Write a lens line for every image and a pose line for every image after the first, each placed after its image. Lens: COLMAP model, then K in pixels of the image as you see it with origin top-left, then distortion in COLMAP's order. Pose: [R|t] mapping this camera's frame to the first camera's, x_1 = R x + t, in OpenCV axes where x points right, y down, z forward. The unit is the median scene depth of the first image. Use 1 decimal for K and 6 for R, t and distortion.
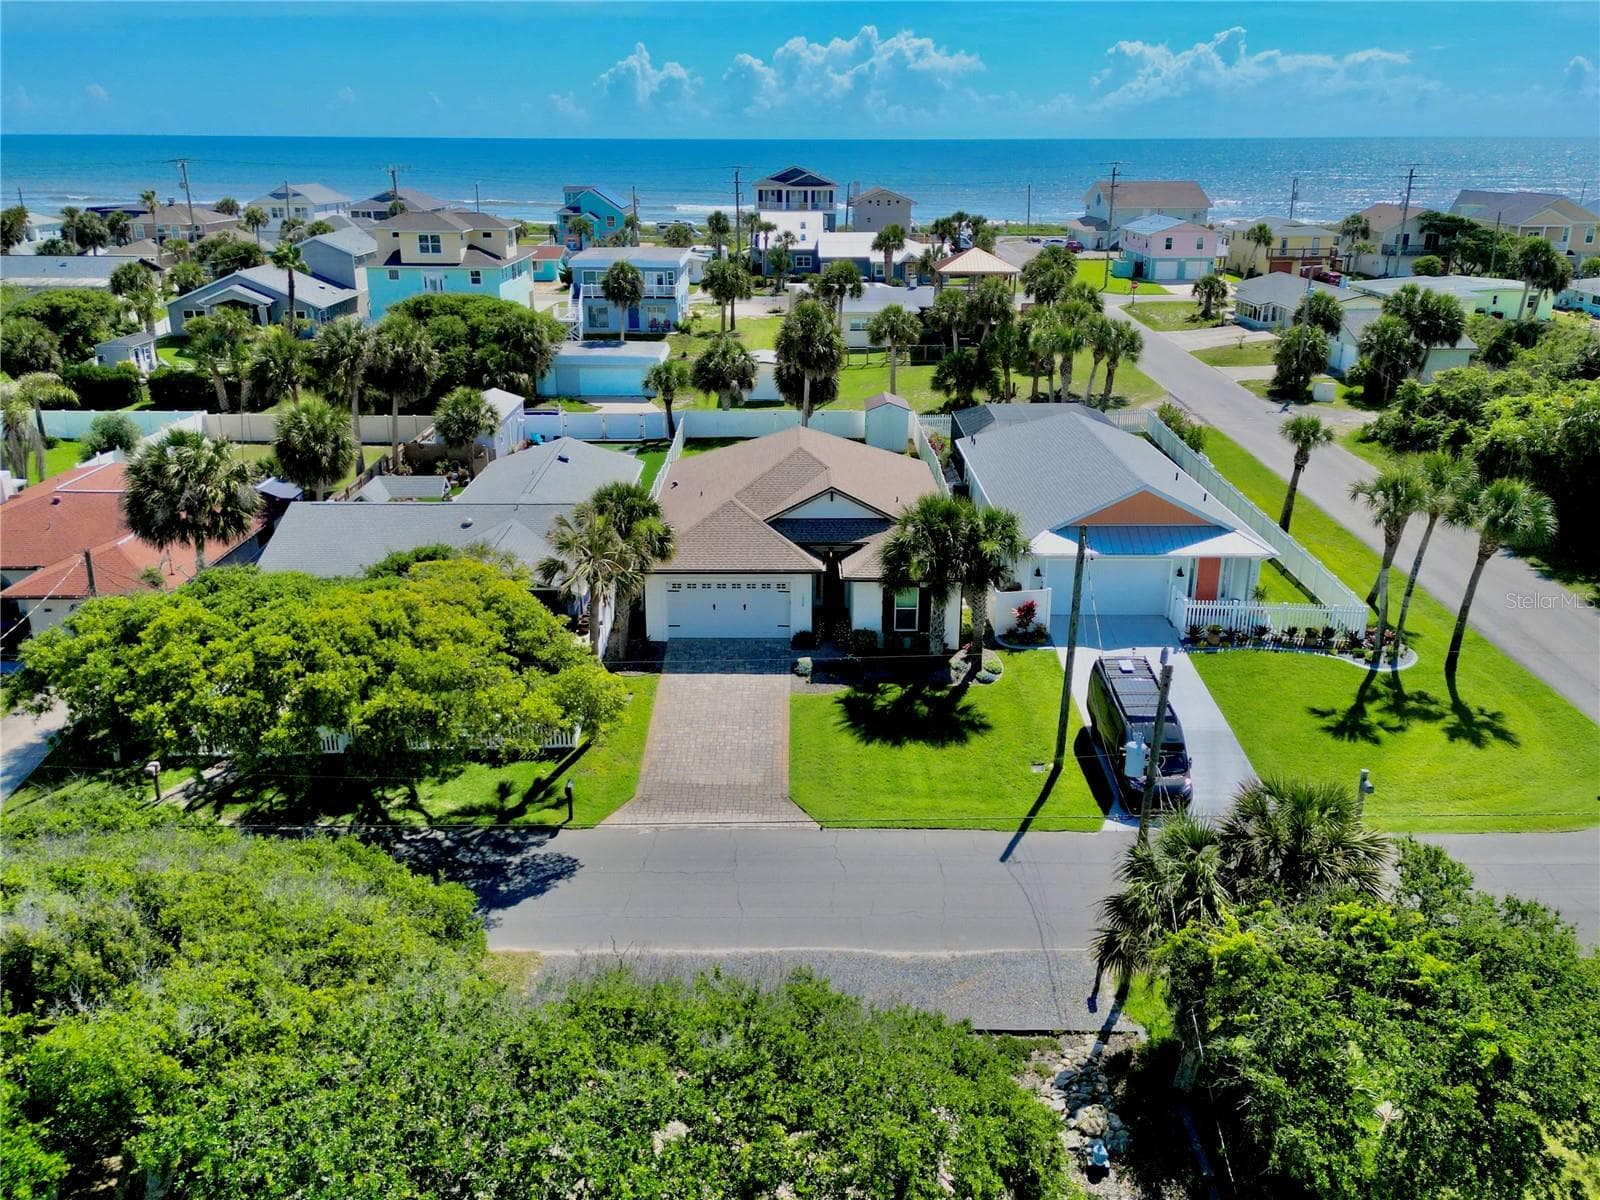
lens RADIAL K [[1300.1, 0, 793.2], [0, 1300.1, 597.7], [0, 0, 1]] dist [0.081992, -0.091434]
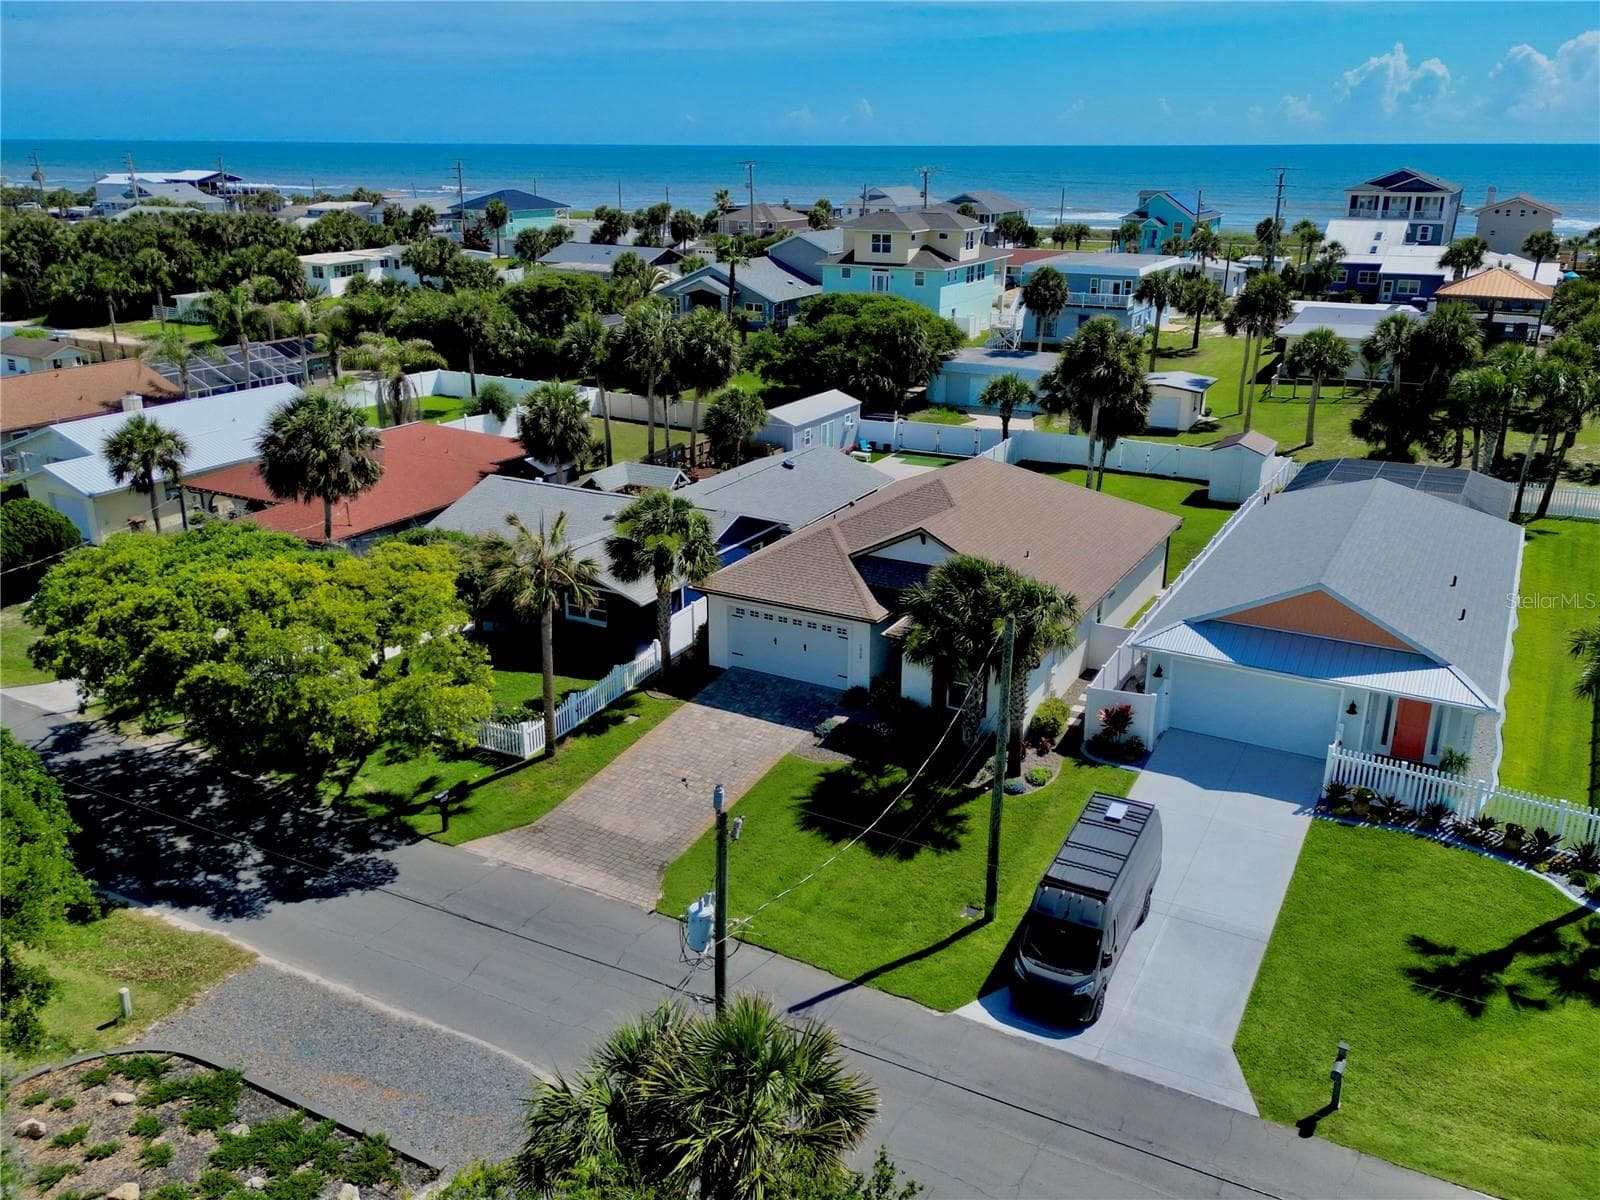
lens RADIAL K [[1300.1, 0, 793.2], [0, 1300.1, 597.7], [0, 0, 1]] dist [0.081992, -0.091434]
pose [[0.873101, 0.160790, -0.460261, 0.379466], [-0.163255, 0.985972, 0.034755, -0.059354], [0.459393, 0.044795, 0.887103, 0.214861]]
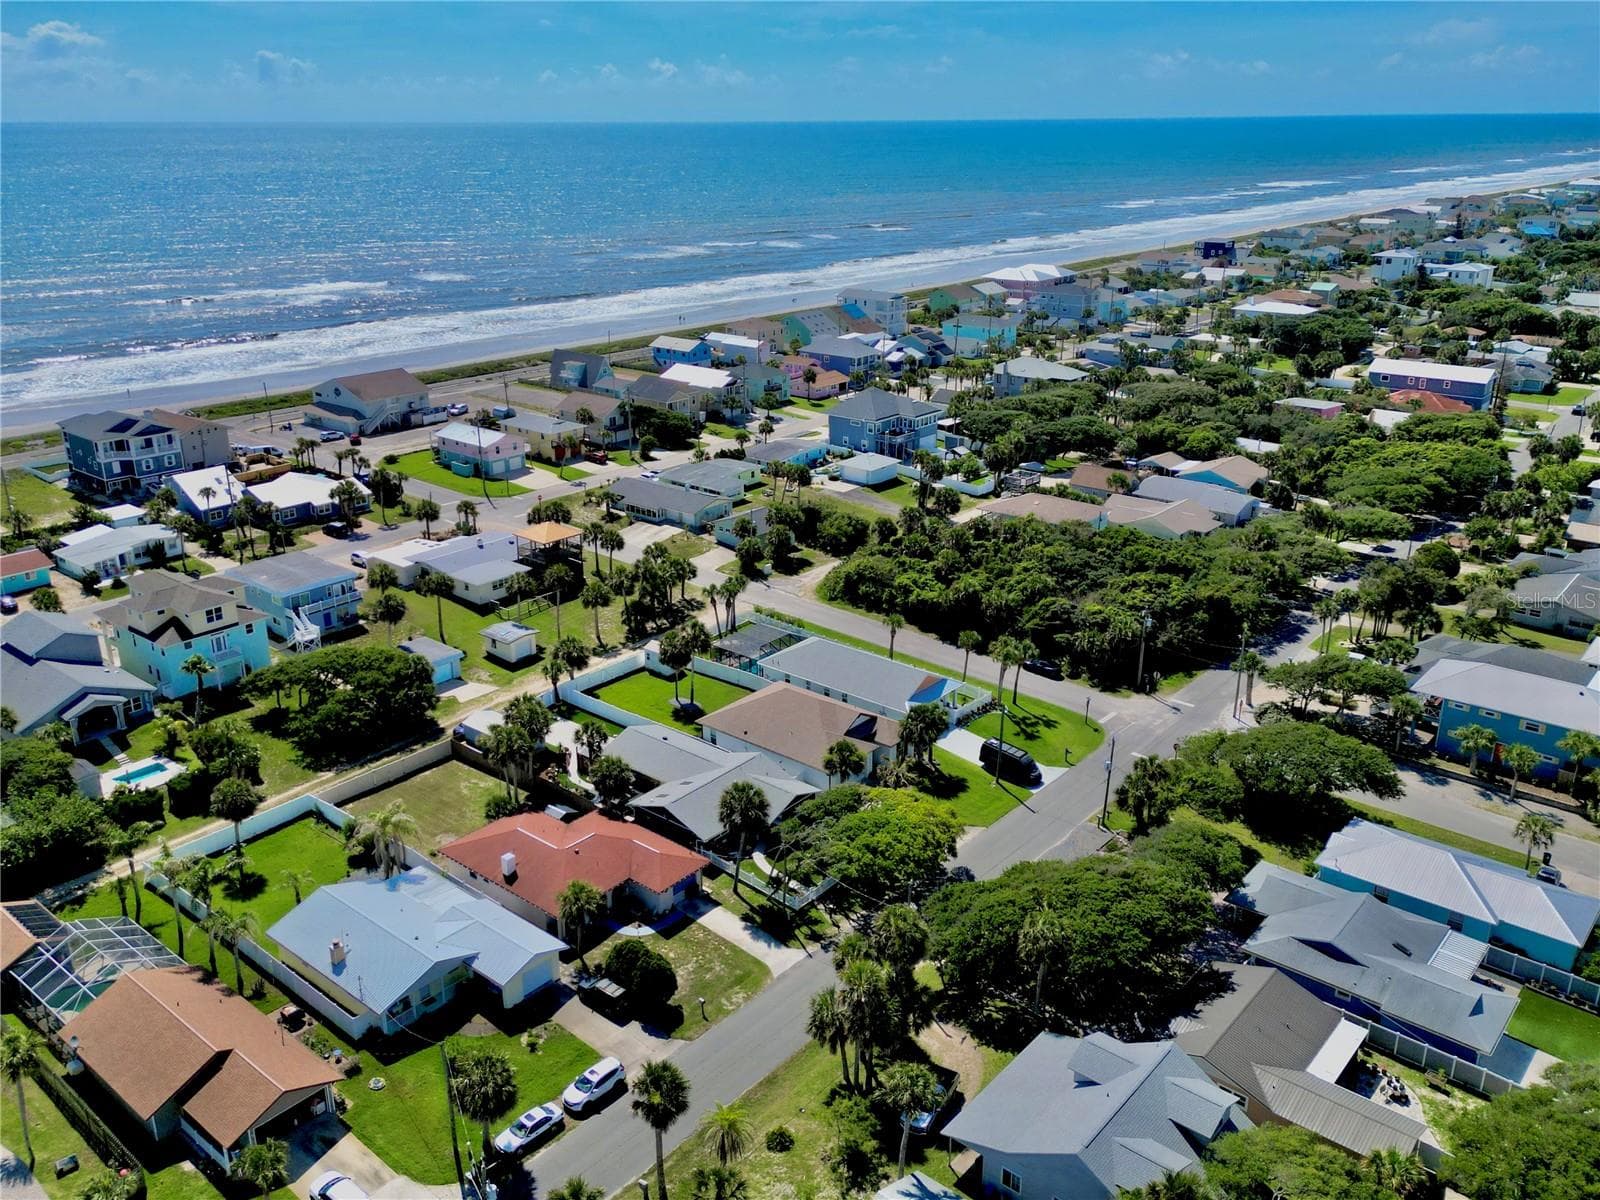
lens RADIAL K [[1300.1, 0, 793.2], [0, 1300.1, 597.7], [0, 0, 1]] dist [0.081992, -0.091434]
pose [[0.648772, -0.266208, 0.712901, -1.863920], [0.258923, 0.958143, 0.122154, -0.669444], [-0.715580, 0.105337, 0.690543, -0.679880]]
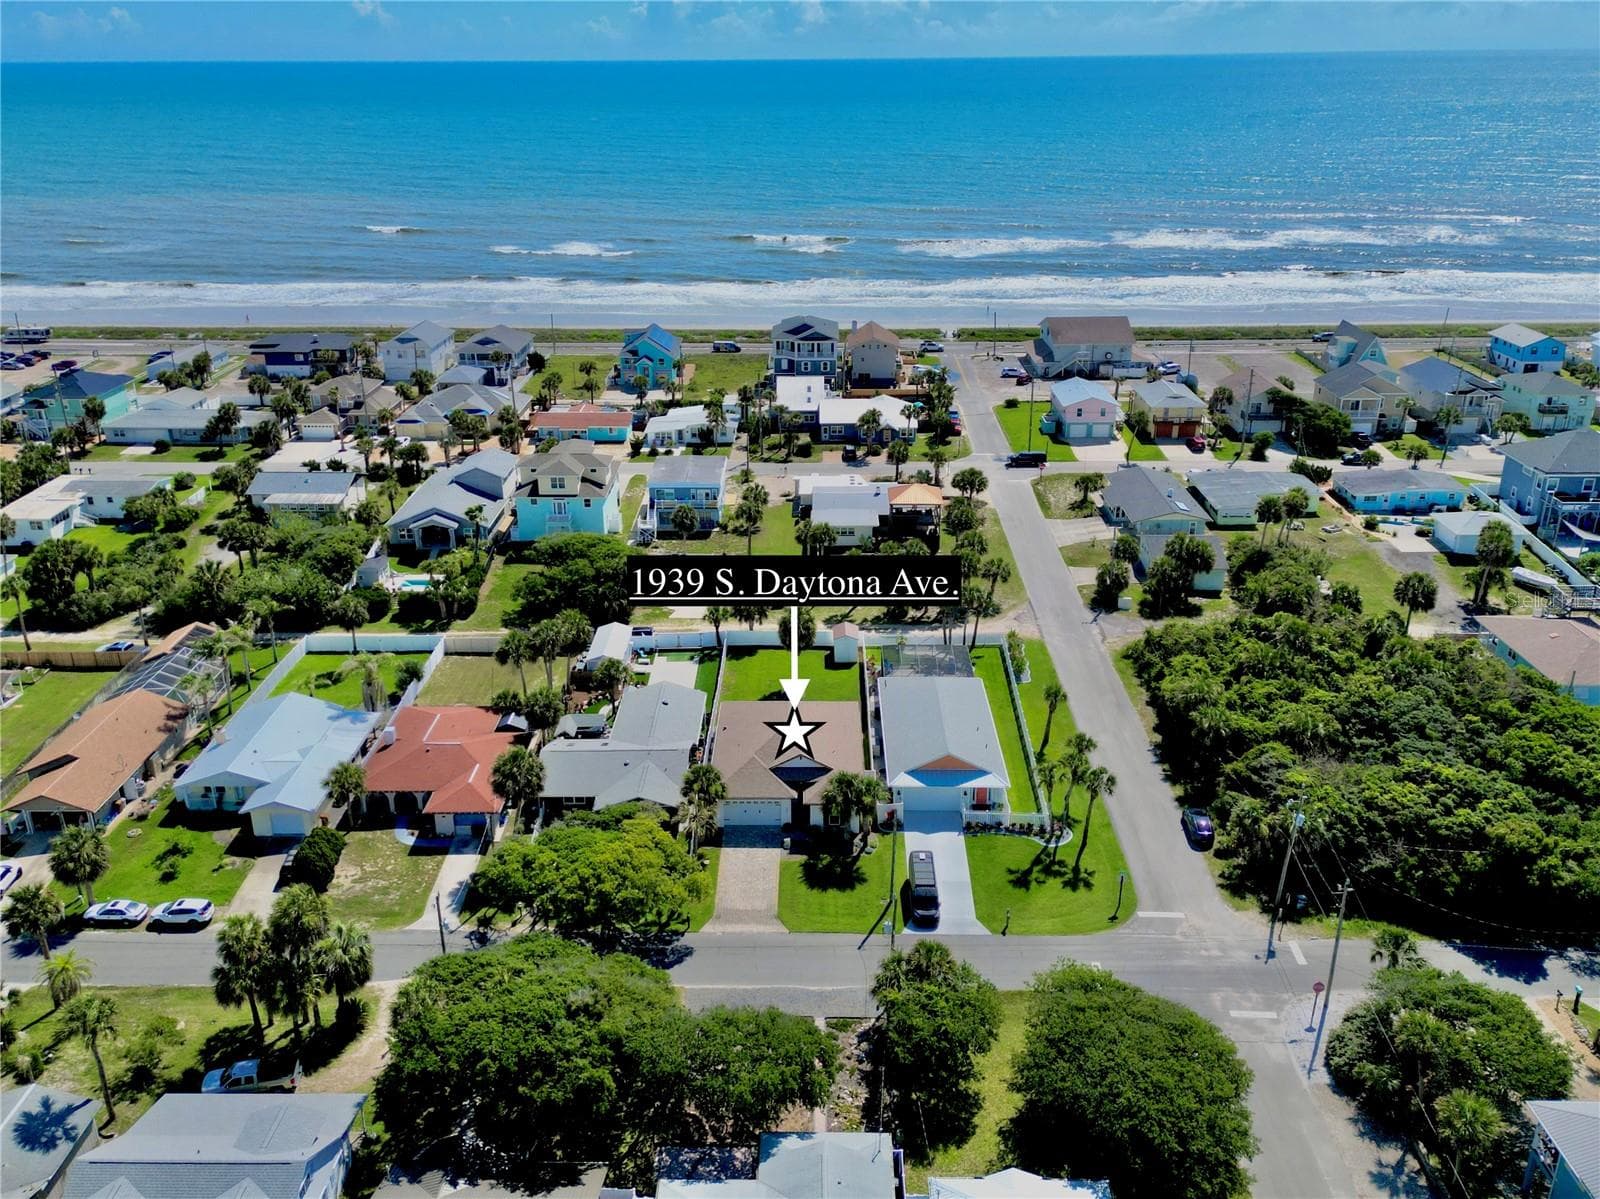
lens RADIAL K [[1327.9, 0, 794.5], [0, 1327.9, 570.8], [0, 0, 1]] dist [0.162202, -0.414495]
pose [[0.999792, -0.001600, -0.020335, 0.068865], [0.002165, 0.999611, 0.027803, -0.474750], [0.020282, -0.027841, 0.999407, -1.249370]]
